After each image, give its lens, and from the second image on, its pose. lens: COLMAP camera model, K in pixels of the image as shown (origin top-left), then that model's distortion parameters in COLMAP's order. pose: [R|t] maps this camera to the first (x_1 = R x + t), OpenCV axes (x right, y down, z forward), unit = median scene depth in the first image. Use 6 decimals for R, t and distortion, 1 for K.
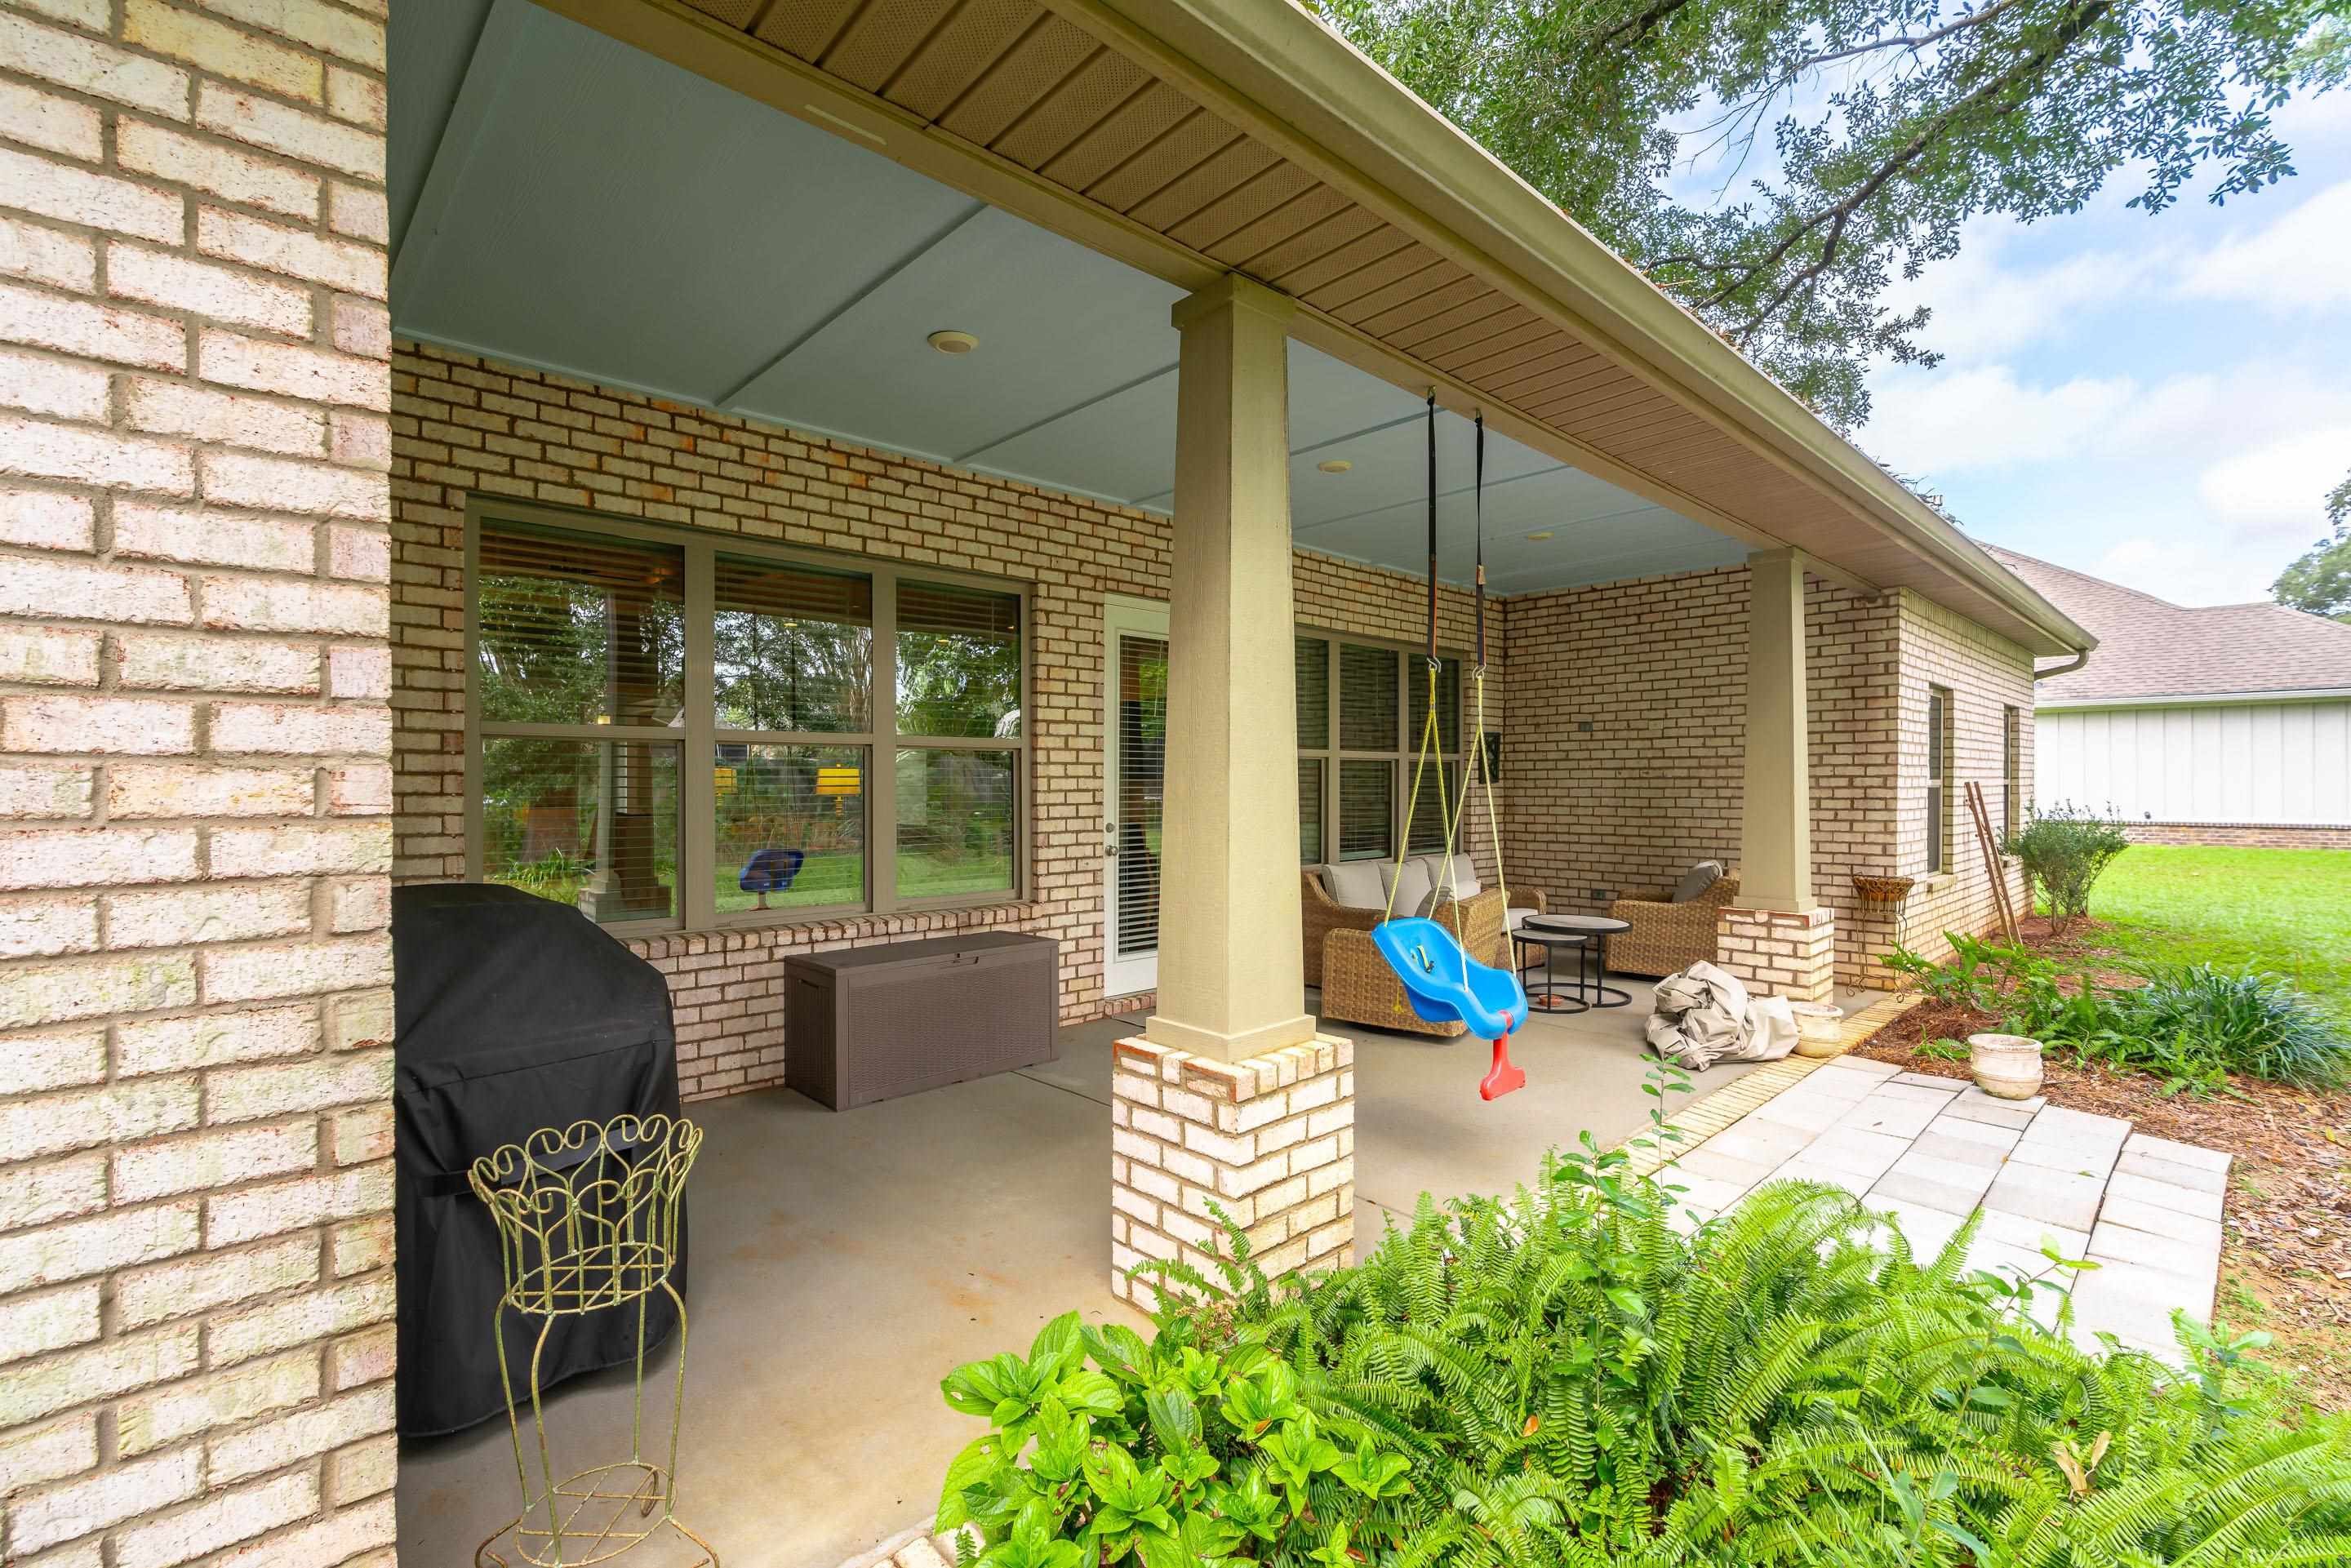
lens RADIAL K [[1053.4, 0, 1176.0], [0, 1053.4, 785.4], [0, 0, 1]] dist [-0.010153, 0.003804]
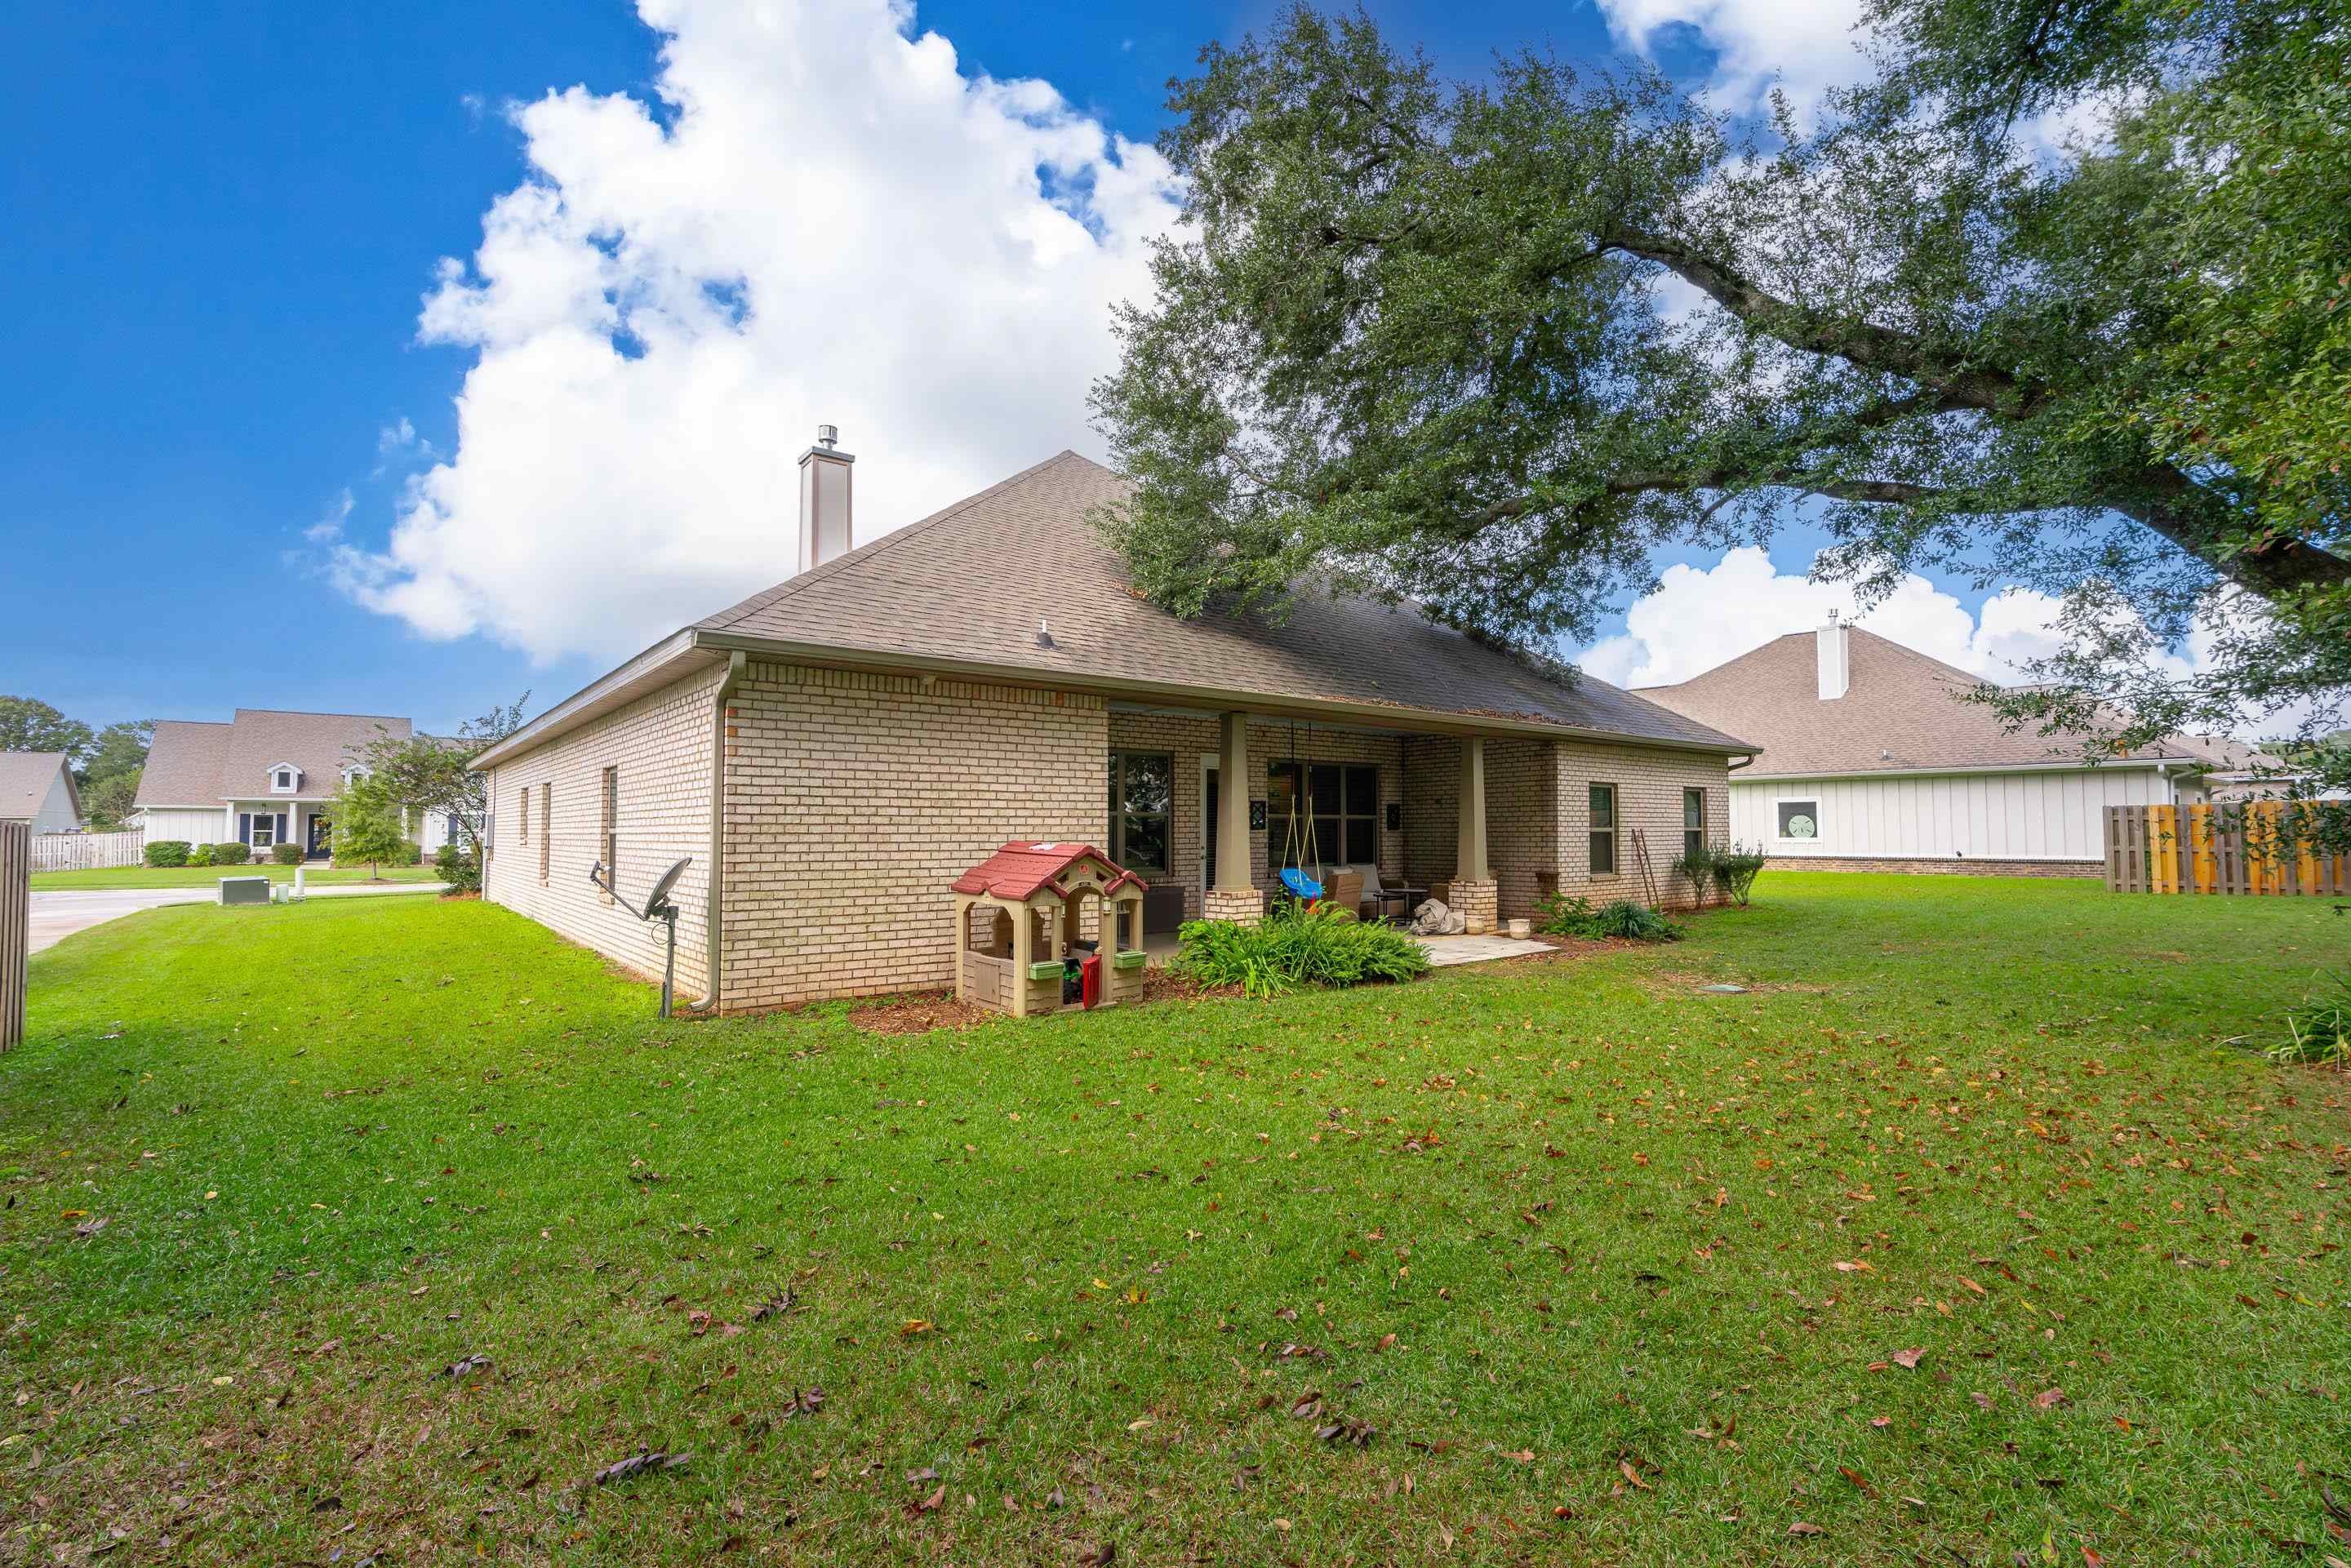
lens RADIAL K [[1053.4, 0, 1174.0], [0, 1053.4, 785.5], [0, 0, 1]] dist [-0.010153, 0.003804]
pose [[0.998186, -0.003004, -0.060126, 0.014116], [0.000303, 0.998992, -0.044889, 0.002748], [0.060200, 0.044790, 0.997181, -1.027579]]
